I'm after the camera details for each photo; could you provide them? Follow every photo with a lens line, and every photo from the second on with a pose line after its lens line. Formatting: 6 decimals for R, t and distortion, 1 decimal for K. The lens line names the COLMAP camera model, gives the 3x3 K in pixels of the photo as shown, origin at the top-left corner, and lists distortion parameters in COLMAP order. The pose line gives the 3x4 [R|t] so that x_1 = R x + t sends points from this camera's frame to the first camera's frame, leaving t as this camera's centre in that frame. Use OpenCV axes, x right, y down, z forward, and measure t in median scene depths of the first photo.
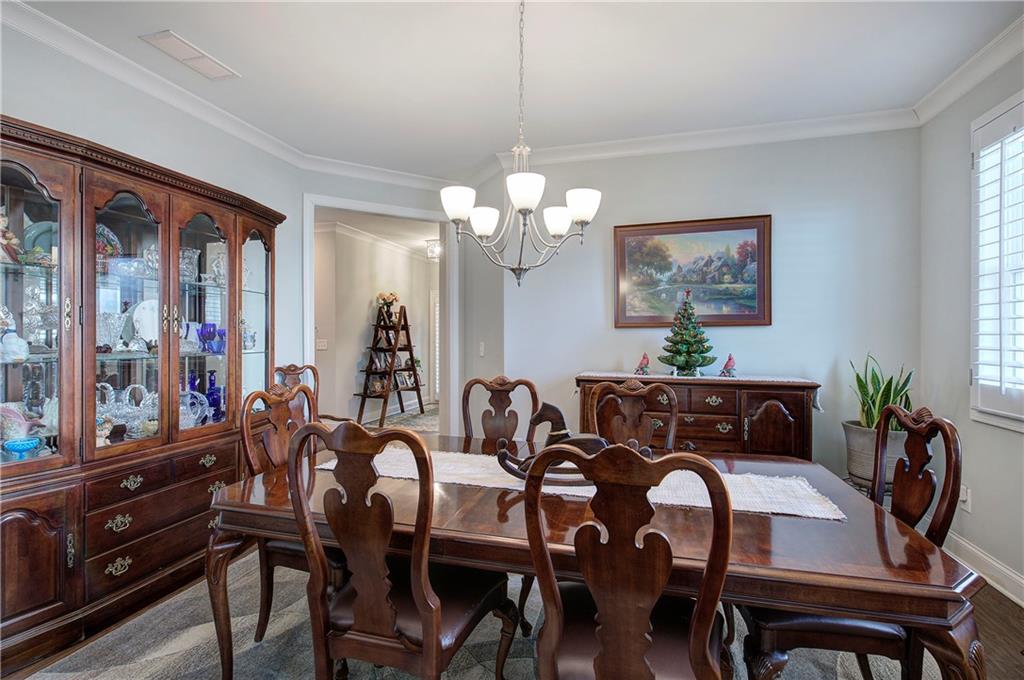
lens RADIAL K [[470.4, 0, 511.8], [0, 470.4, 339.6], [0, 0, 1]] dist [0.003627, 0.000375]
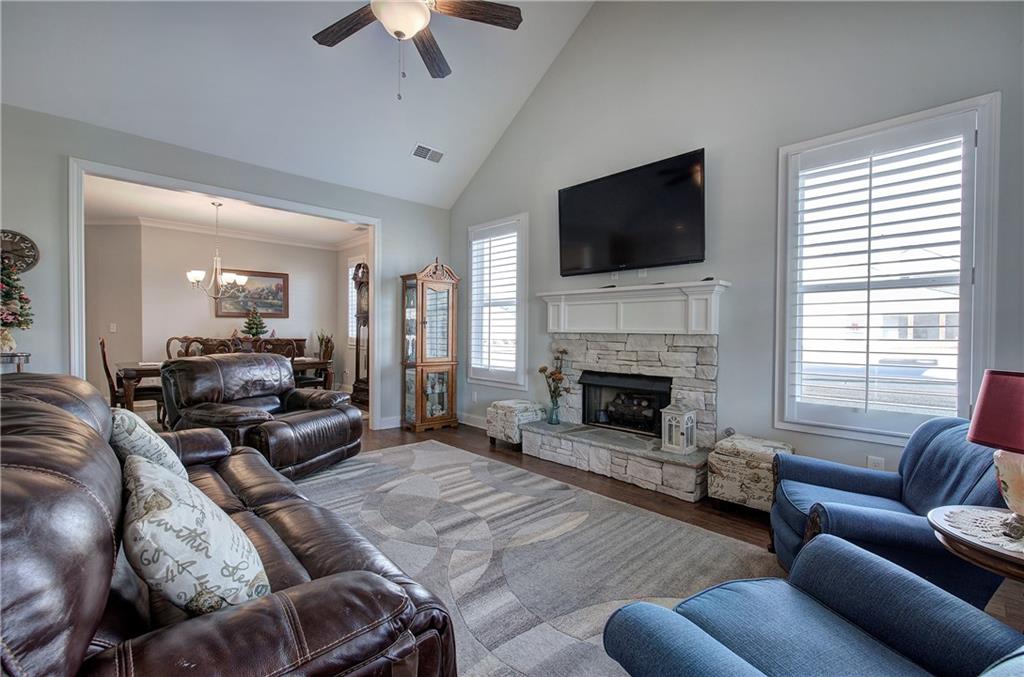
lens RADIAL K [[431.7, 0, 510.9], [0, 431.7, 337.4], [0, 0, 1]] dist [-0.010724, 0.000434]
pose [[0.507188, -0.008594, 0.861793, -0.834995], [-0.002545, 0.999931, 0.011470, 0.044789], [-0.861832, -0.008011, 0.507131, -1.201190]]
